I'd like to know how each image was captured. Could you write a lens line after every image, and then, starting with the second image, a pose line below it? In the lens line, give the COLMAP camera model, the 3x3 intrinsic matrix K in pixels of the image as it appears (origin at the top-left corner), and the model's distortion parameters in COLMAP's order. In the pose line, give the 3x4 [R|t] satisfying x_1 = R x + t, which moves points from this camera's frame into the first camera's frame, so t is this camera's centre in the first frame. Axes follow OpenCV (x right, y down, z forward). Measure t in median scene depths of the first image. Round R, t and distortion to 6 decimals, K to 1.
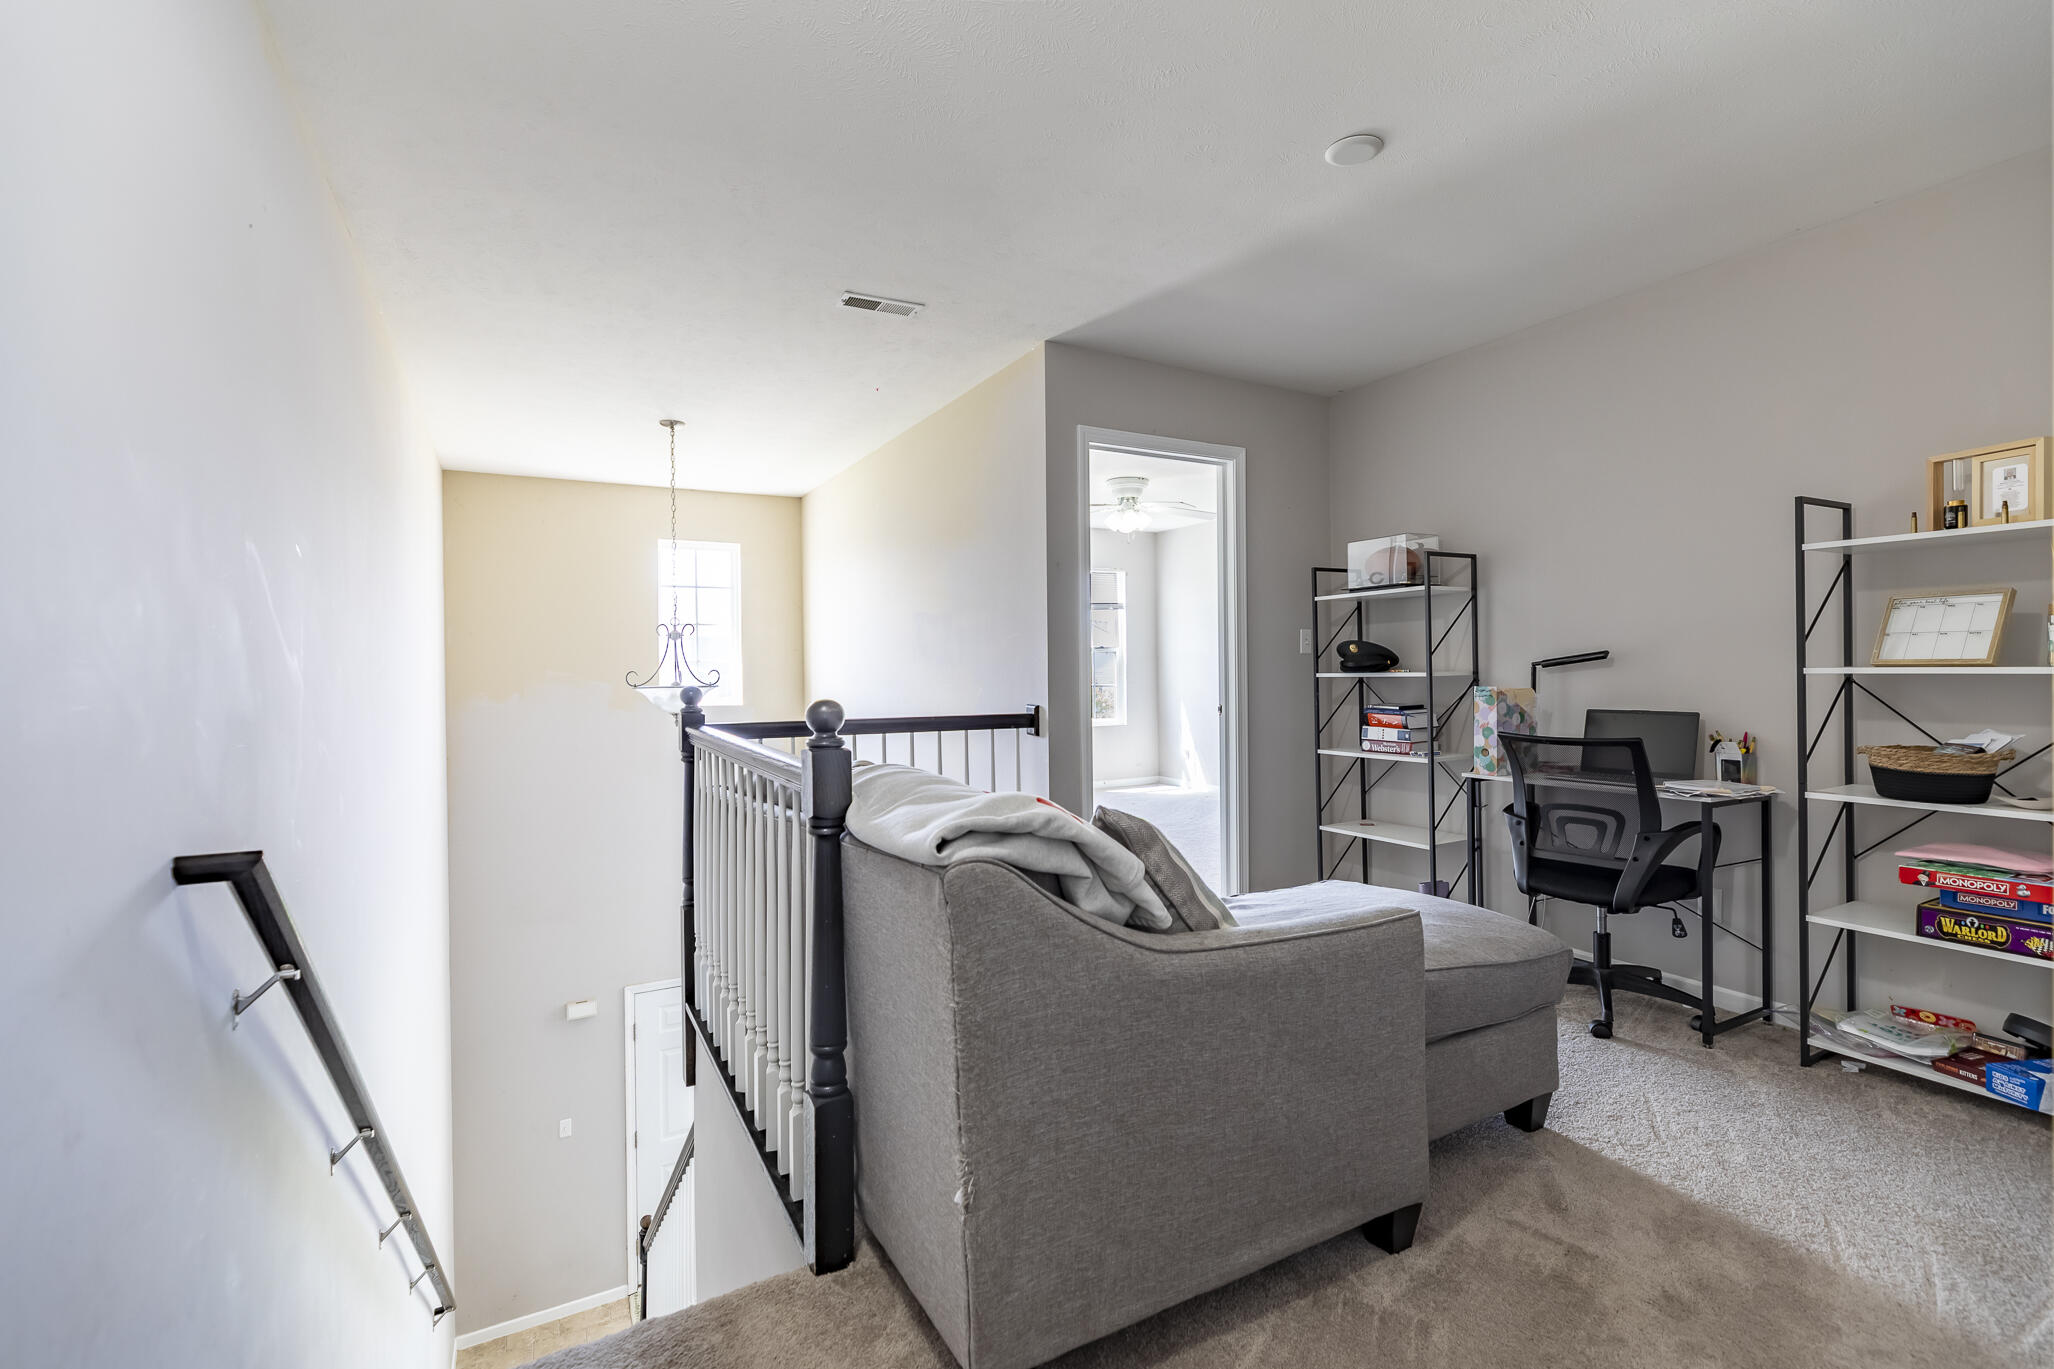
lens RADIAL K [[925.4, 0, 1026.4], [0, 925.4, 672.7], [0, 0, 1]] dist [0.003943, -0.000654]
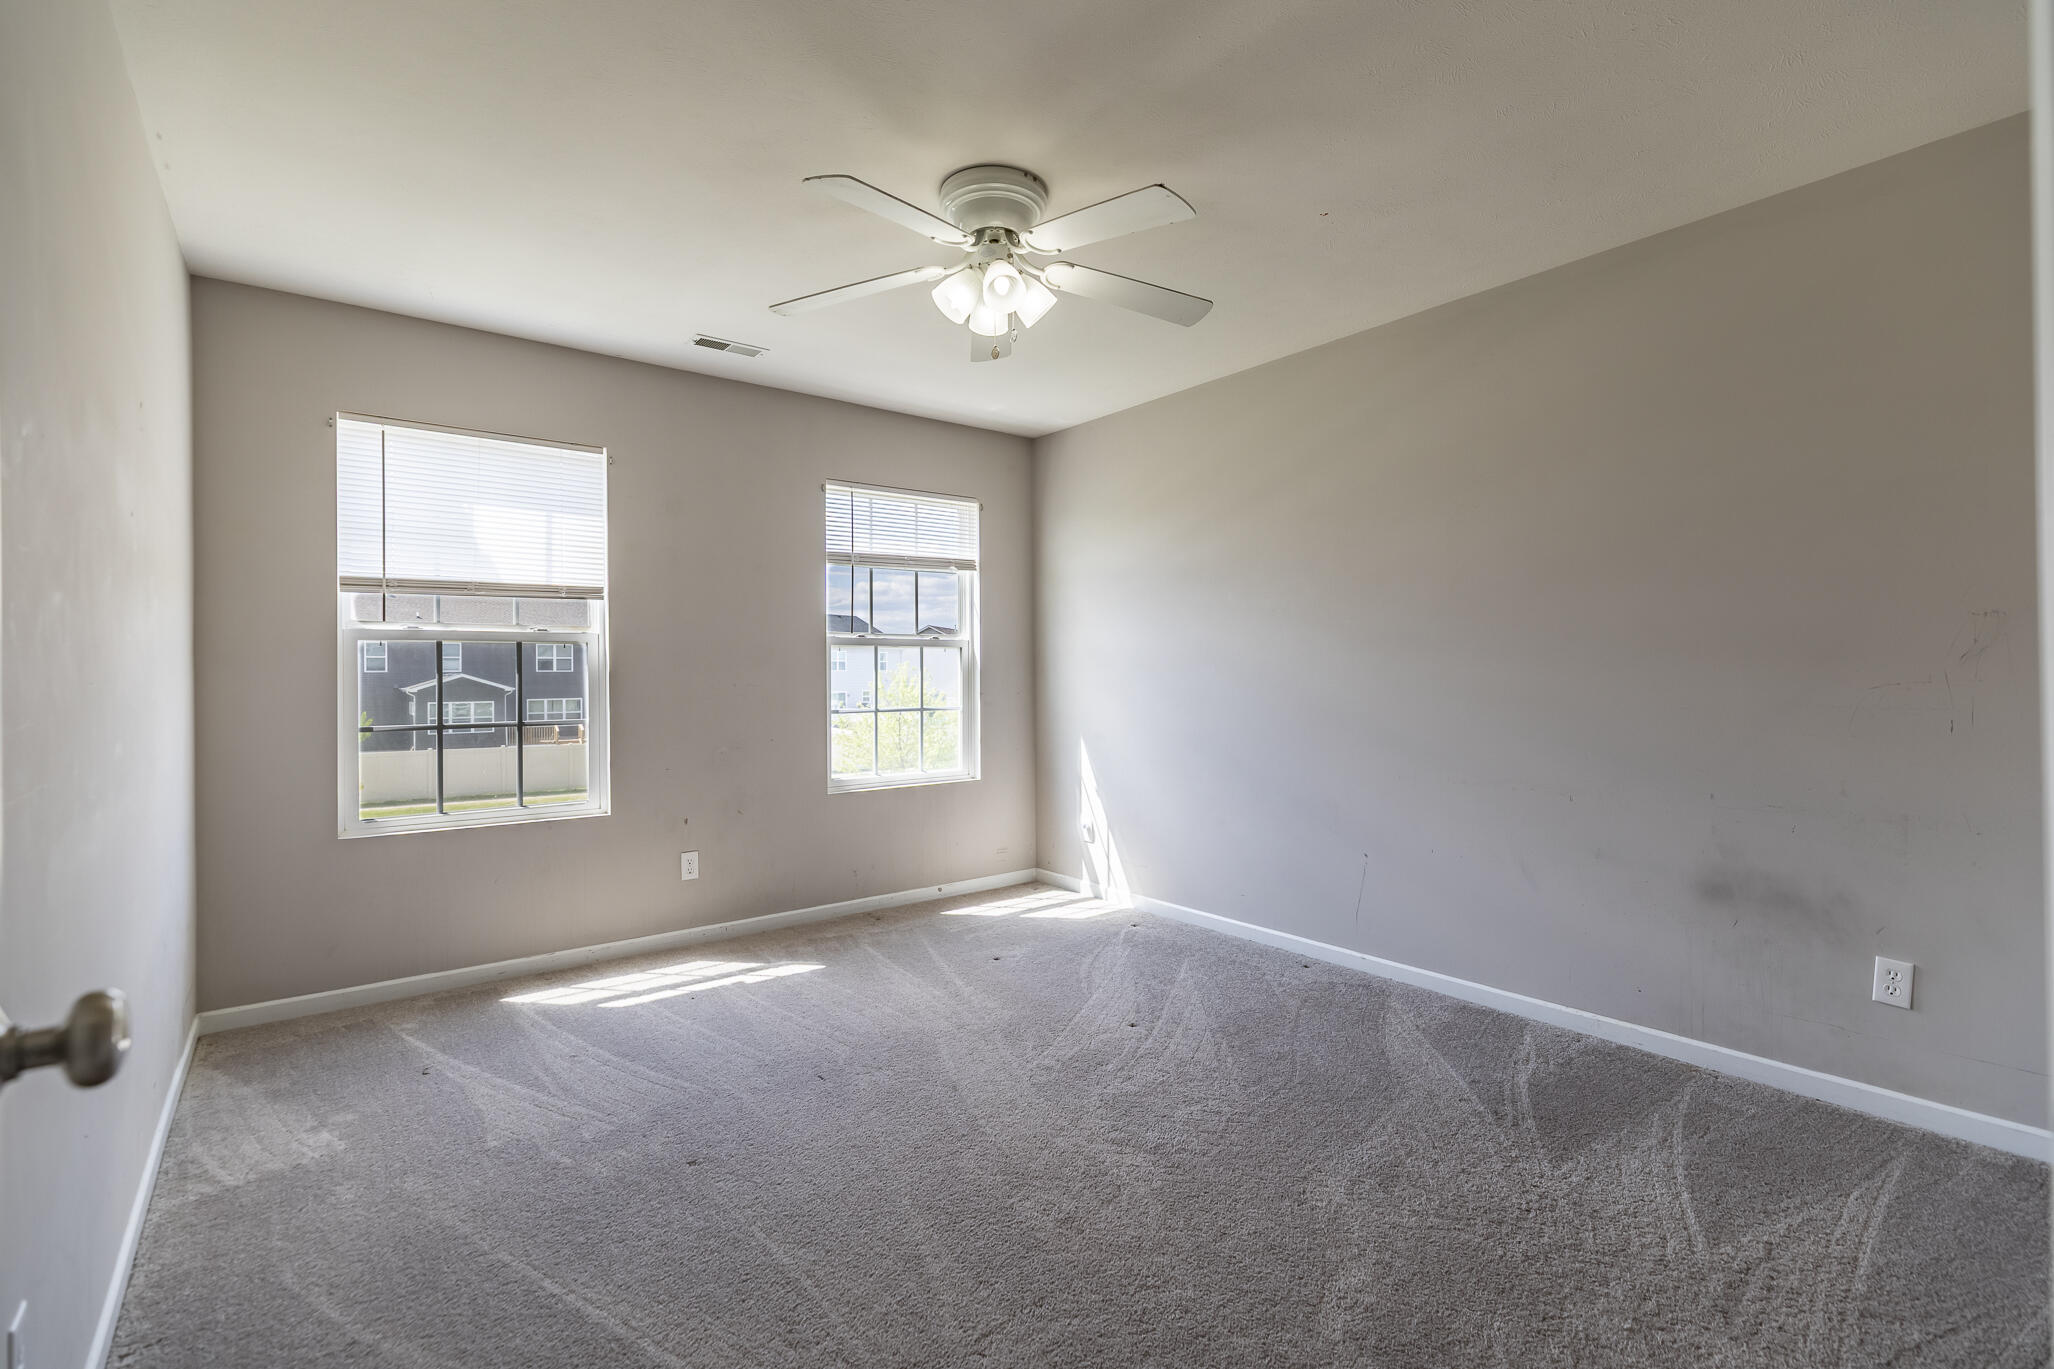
lens RADIAL K [[925.4, 0, 1028.0], [0, 925.4, 684.3], [0, 0, 1]] dist [0.003943, -0.000654]
pose [[0.986239, 0.004147, 0.165277, 0.141975], [-0.004347, 0.999990, 0.000850, -0.003766], [-0.165271, -0.001557, 0.986247, 1.448443]]
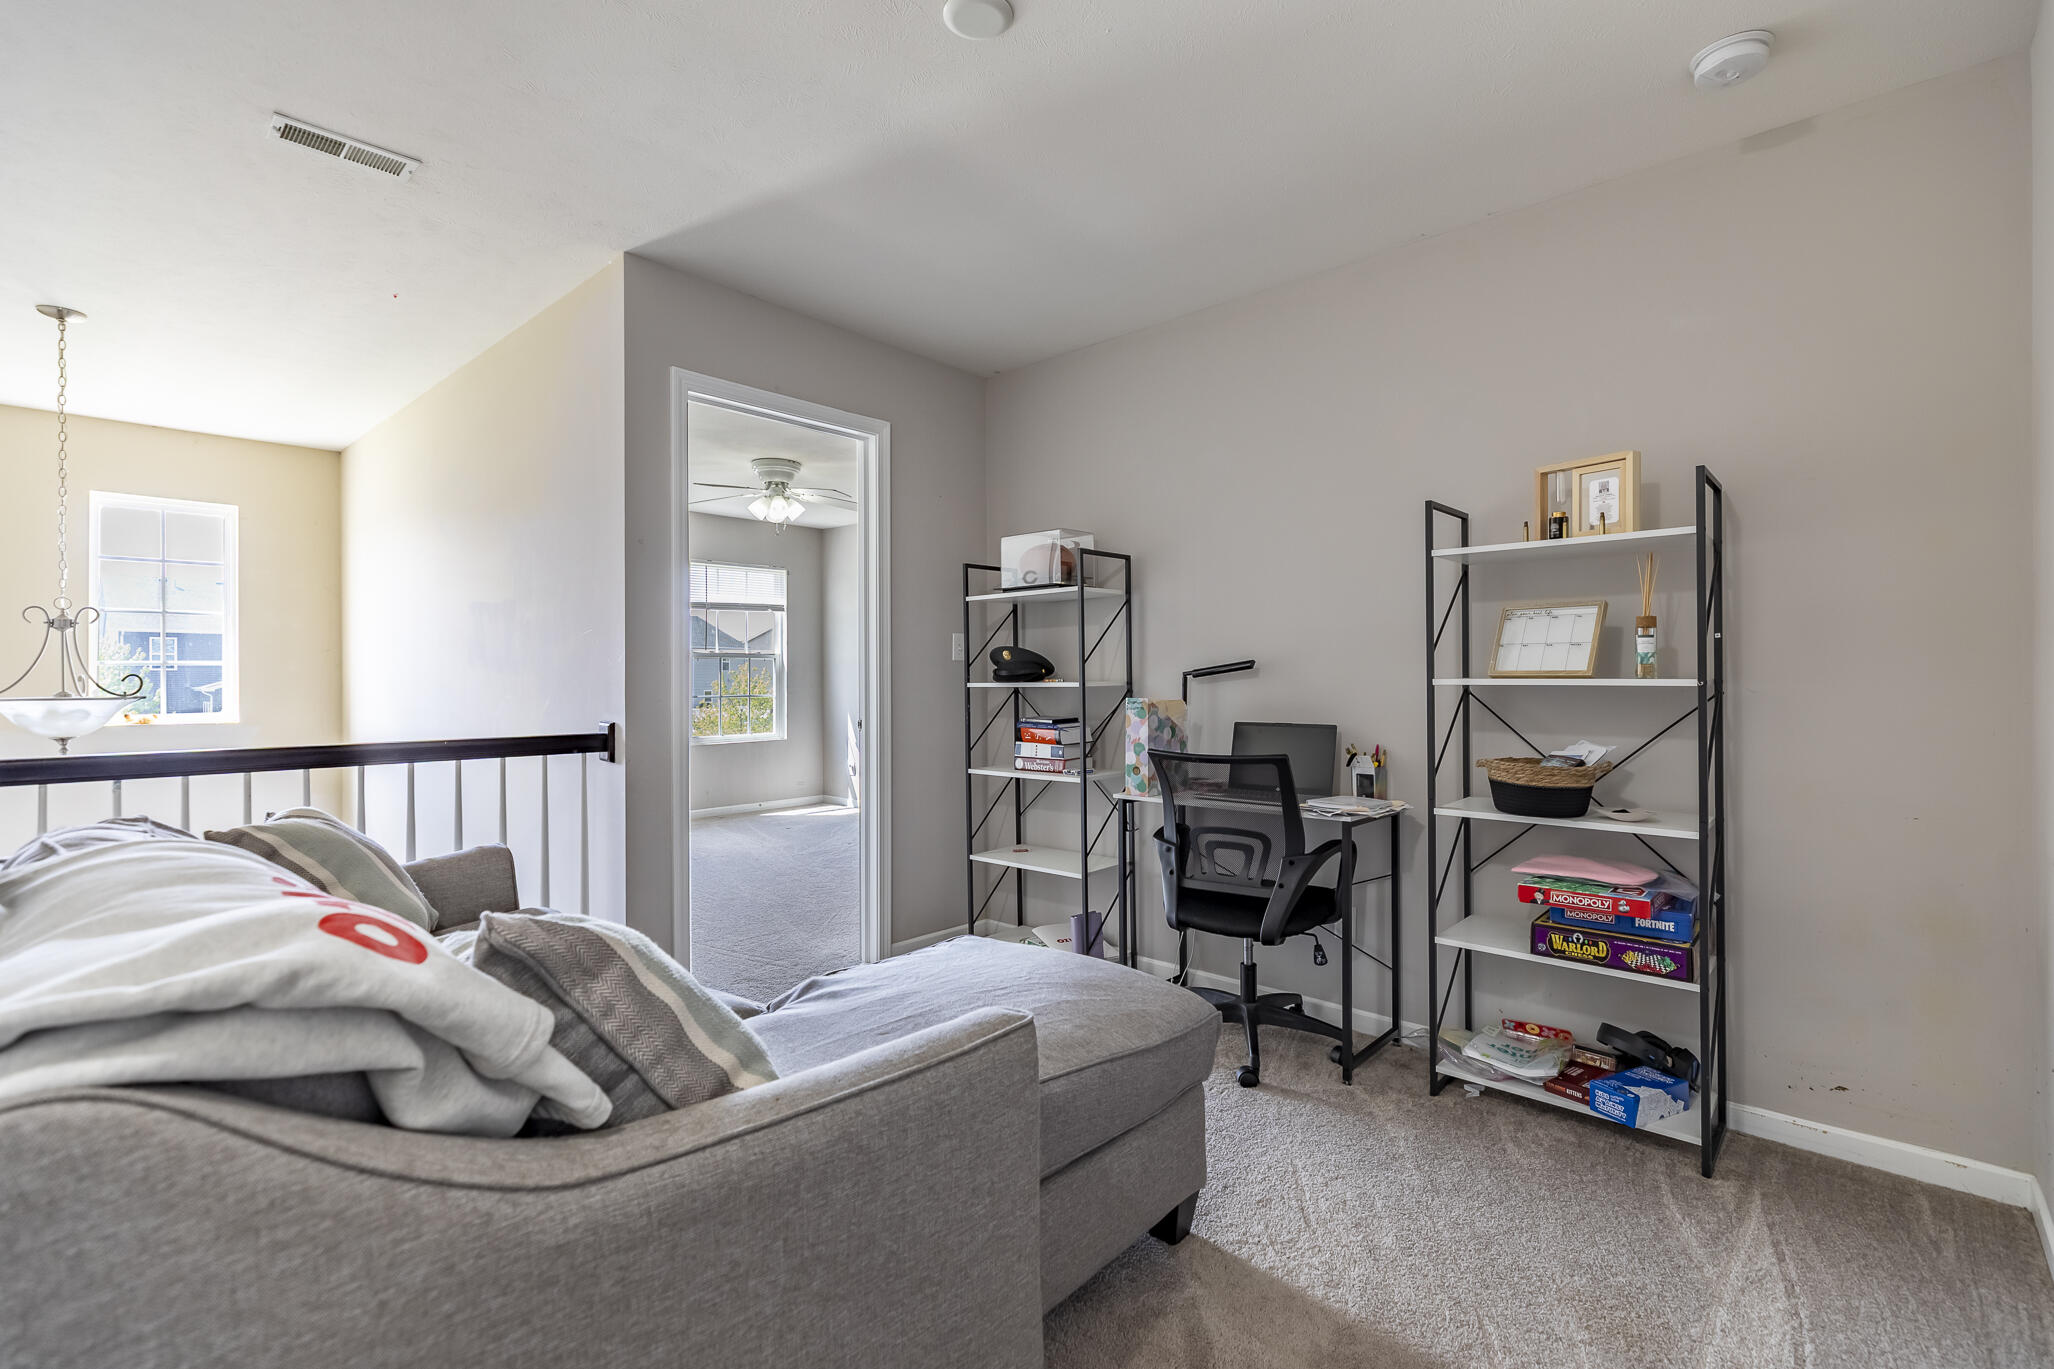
lens RADIAL K [[925.4, 0, 1029.9], [0, 925.4, 674.6], [0, 0, 1]] dist [0.003943, -0.000654]
pose [[0.946044, 0.007067, 0.323961, 0.125700], [-0.004263, 0.999947, -0.009362, 0.001075], [-0.324010, 0.007476, 0.946024, 0.216349]]
